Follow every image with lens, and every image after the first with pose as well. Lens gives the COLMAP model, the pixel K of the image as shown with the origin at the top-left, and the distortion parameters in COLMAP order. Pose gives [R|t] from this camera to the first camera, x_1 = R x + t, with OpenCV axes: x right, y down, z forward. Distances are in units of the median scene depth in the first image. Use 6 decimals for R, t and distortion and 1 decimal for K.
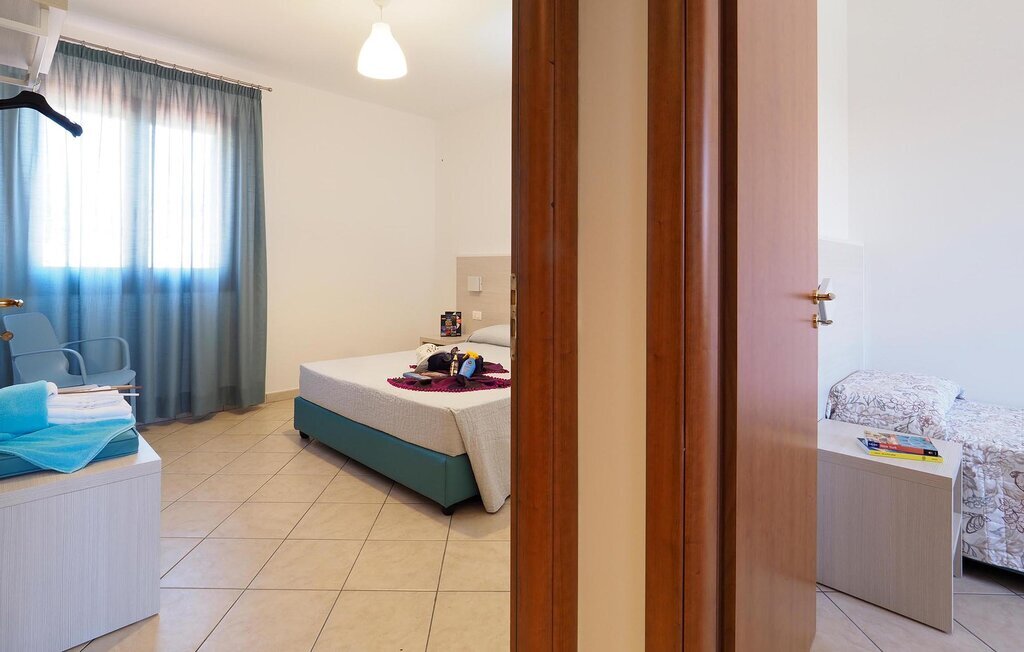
lens RADIAL K [[496.5, 0, 491.4], [0, 496.5, 266.1], [0, 0, 1]] dist [-0.013910, 0.005684]
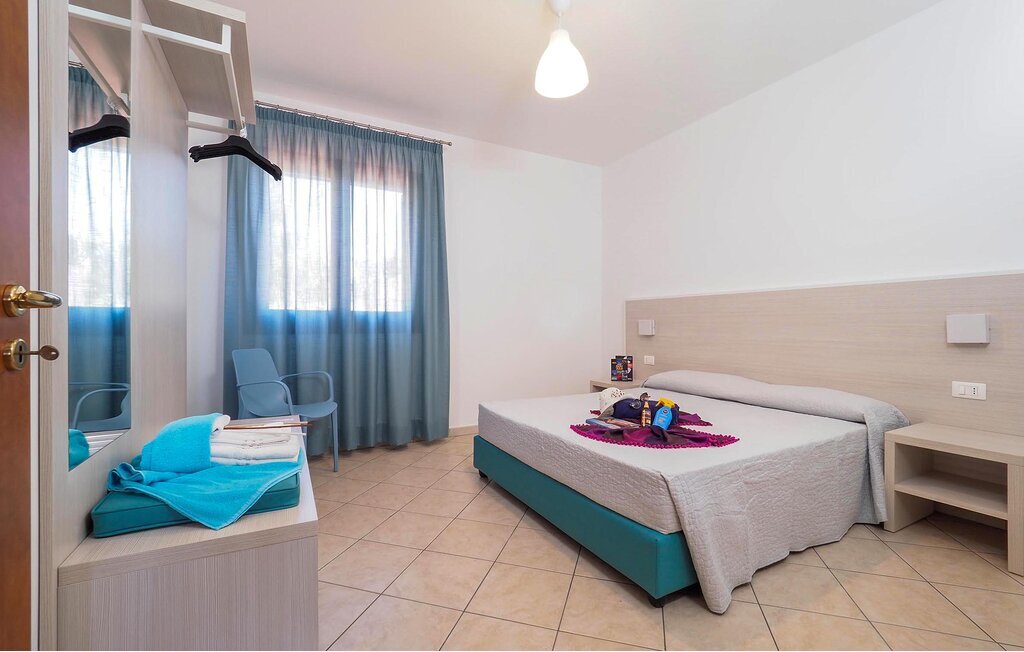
lens RADIAL K [[428.8, 0, 517.7], [0, 428.8, 323.7], [0, 0, 1]] dist [-0.011494, 0.001234]
pose [[0.962193, -0.005225, -0.272319, -0.143700], [0.007166, 0.999956, 0.006134, 0.061195], [0.272275, -0.007853, 0.962187, 0.369000]]
